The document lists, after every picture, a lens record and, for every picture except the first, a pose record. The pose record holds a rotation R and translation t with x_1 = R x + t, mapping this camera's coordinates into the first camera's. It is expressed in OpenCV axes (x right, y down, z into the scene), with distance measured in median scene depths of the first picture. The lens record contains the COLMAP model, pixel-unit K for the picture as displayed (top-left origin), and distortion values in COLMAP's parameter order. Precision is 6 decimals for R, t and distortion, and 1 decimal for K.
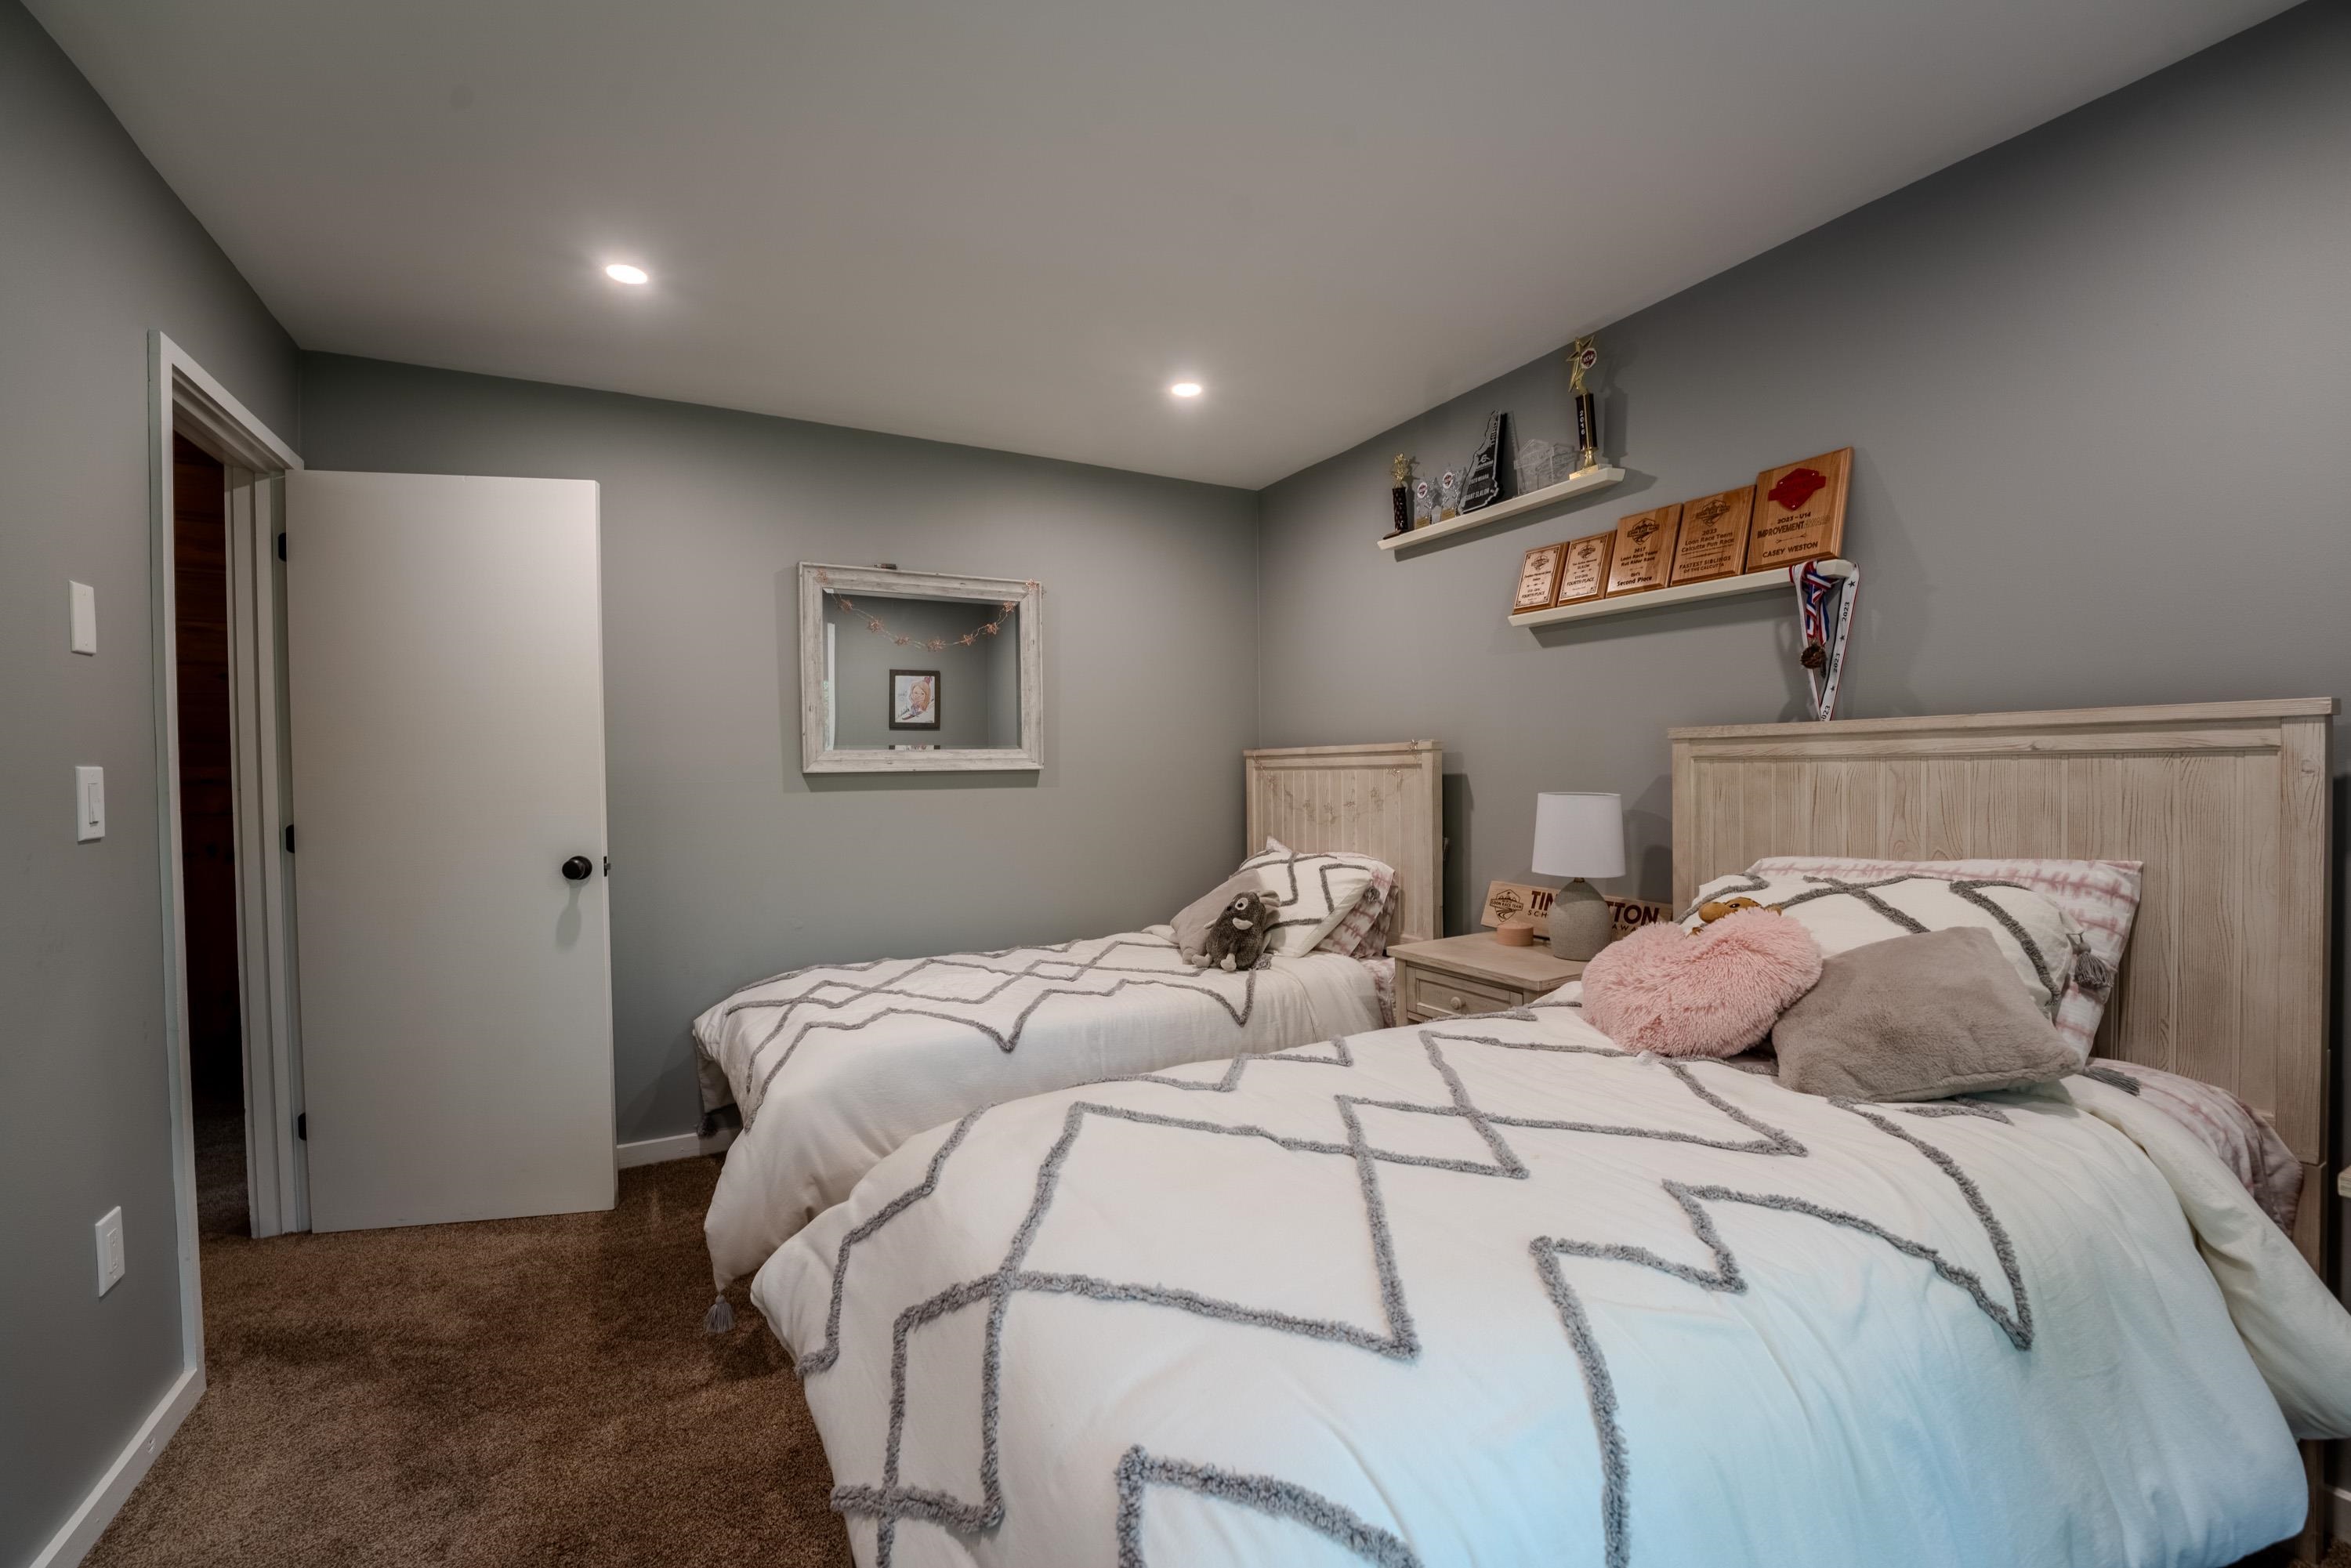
lens RADIAL K [[957.4, 0, 1170.7], [0, 957.4, 783.5], [0, 0, 1]] dist [-0.035063, 0.006125]
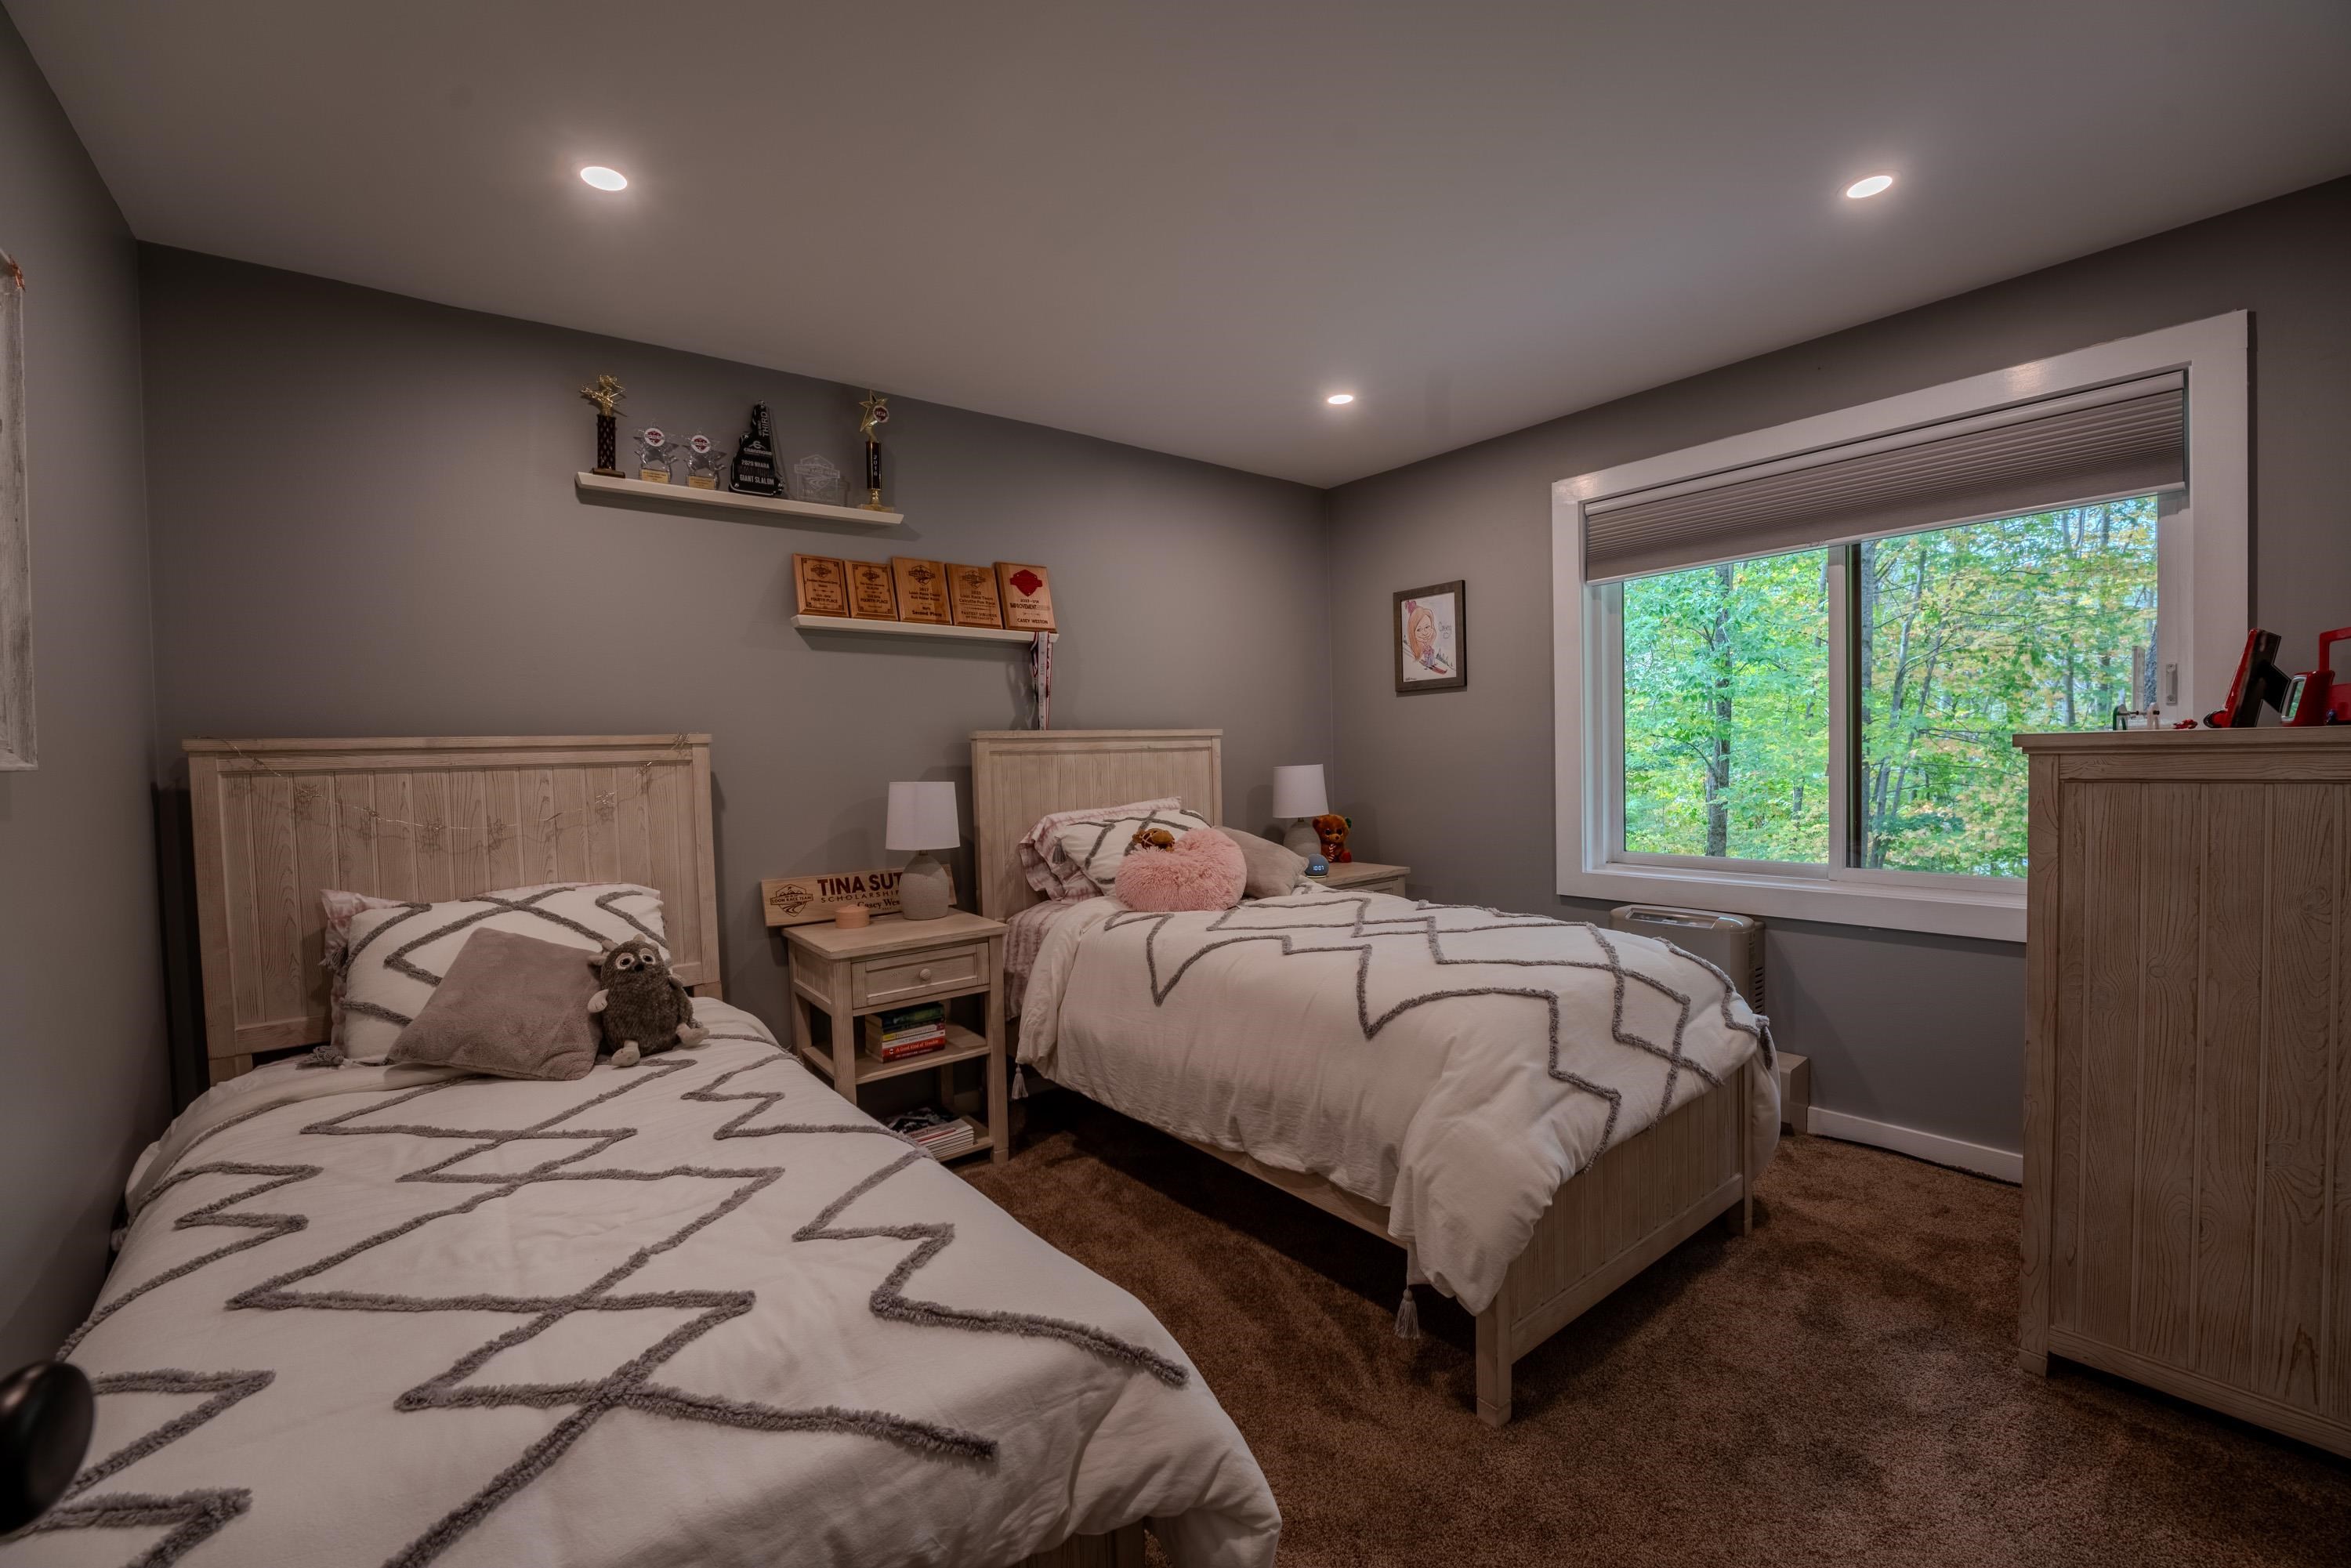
lens RADIAL K [[957.4, 0, 1170.7], [0, 957.4, 783.5], [0, 0, 1]] dist [-0.035063, 0.006125]
pose [[-0.179428, -0.010921, 0.983711, -0.823667], [0.042031, 0.998940, 0.018757, 0.003303], [-0.982873, 0.044712, -0.178778, 0.910385]]
